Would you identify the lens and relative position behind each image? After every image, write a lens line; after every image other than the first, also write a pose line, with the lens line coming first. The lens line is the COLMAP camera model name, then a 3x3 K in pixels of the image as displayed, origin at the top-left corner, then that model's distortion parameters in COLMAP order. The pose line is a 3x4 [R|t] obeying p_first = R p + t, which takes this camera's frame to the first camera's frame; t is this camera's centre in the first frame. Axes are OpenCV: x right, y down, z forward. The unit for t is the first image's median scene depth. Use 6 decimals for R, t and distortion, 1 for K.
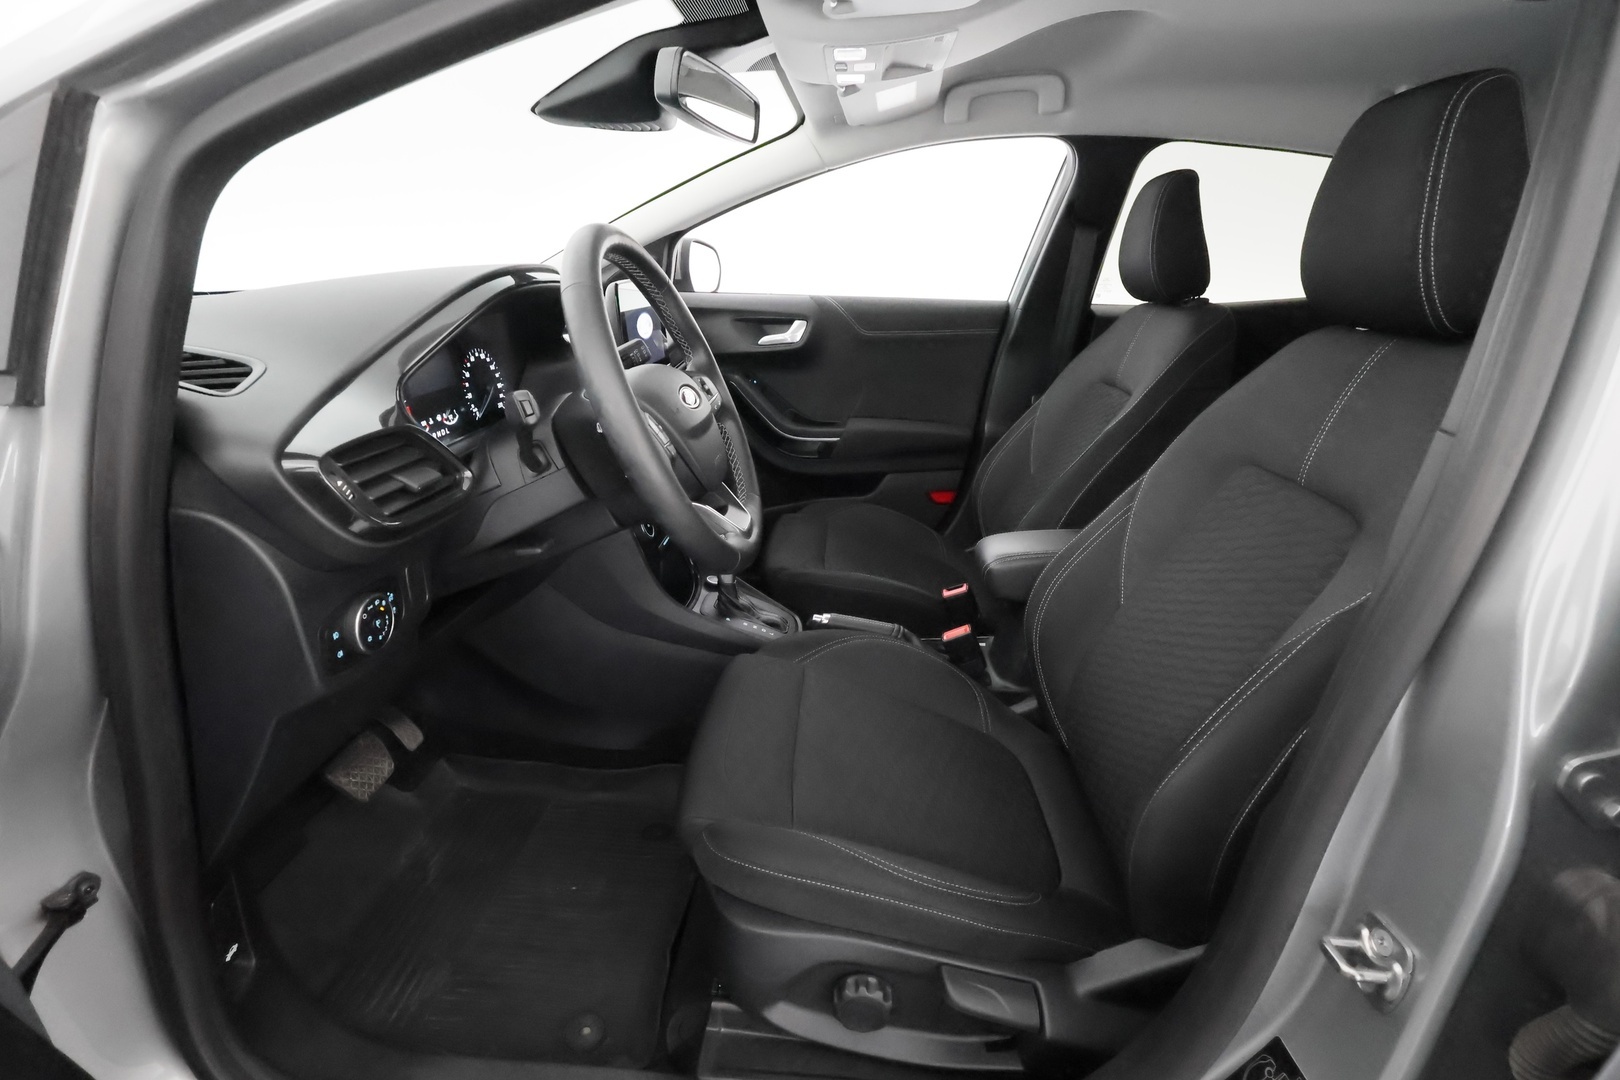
lens RADIAL K [[742.0, 0, 810.0], [0, 742.0, 540.0], [0, 0, 1]] dist [-0.000664, -0.000165]
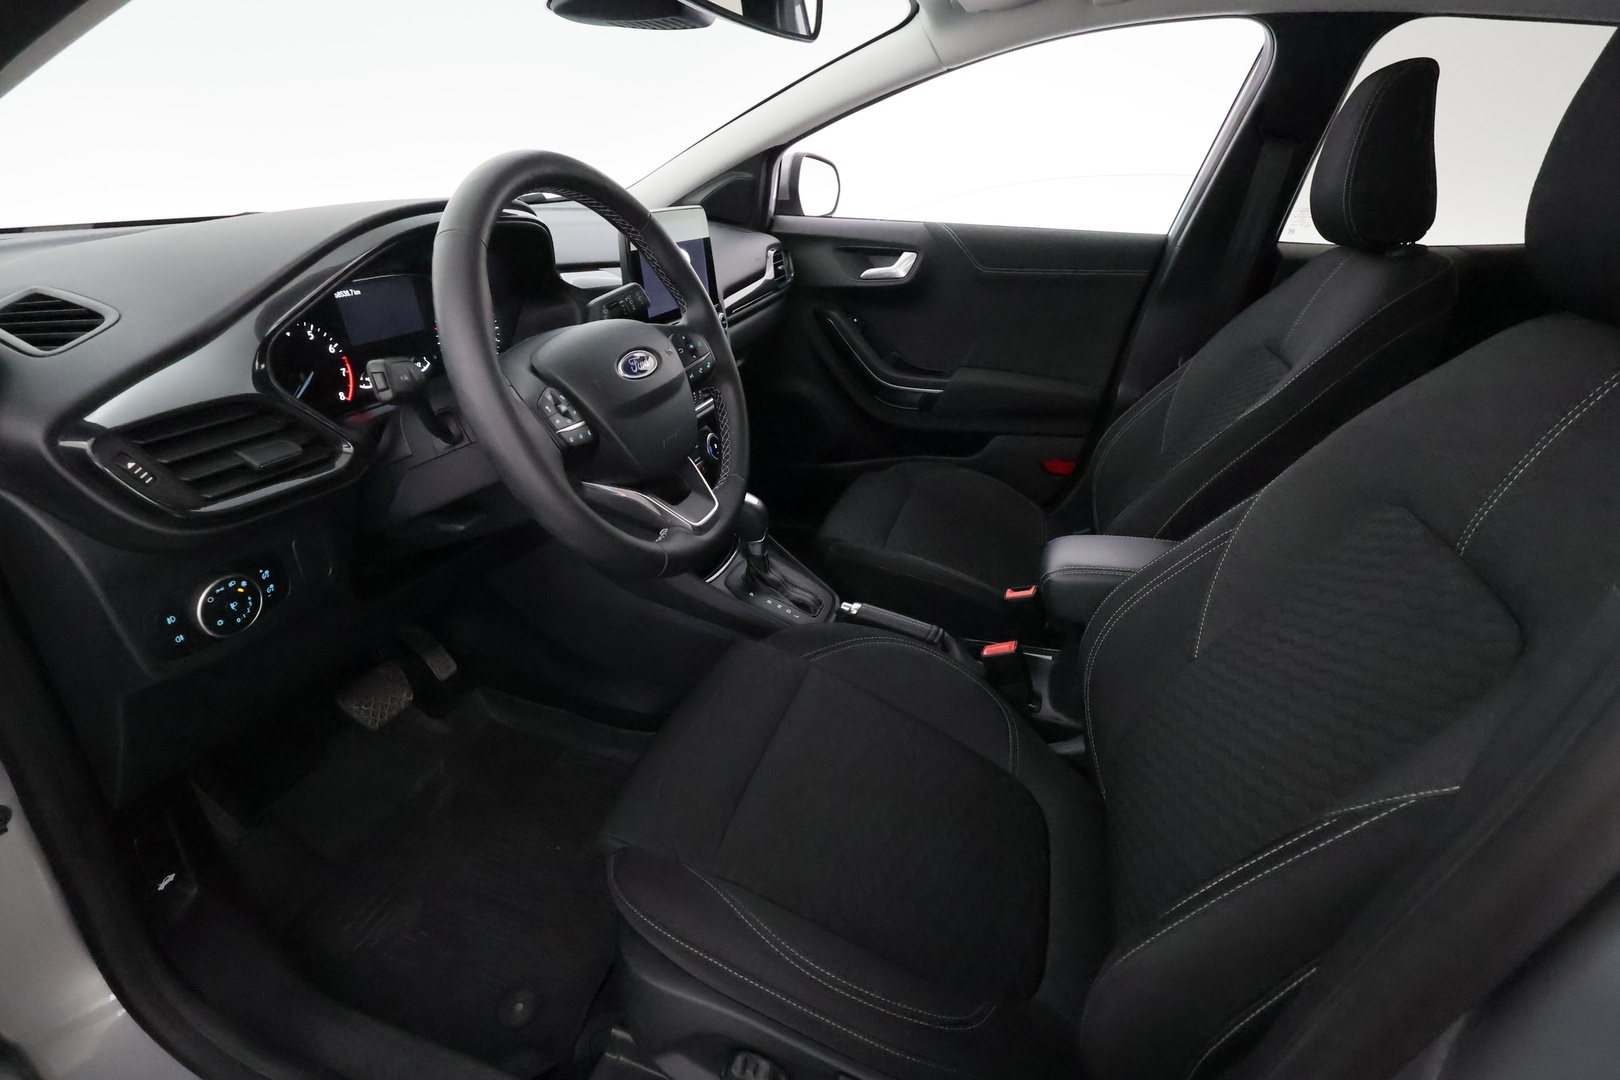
lens RADIAL K [[742.0, 0, 810.0], [0, 742.0, 540.0], [0, 0, 1]] dist [-0.000664, -0.000165]
pose [[0.967891, 0.117003, -0.222480, 0.155512], [-0.093319, 0.989068, 0.114174, -0.070780], [0.233406, -0.089746, 0.968229, 0.137223]]
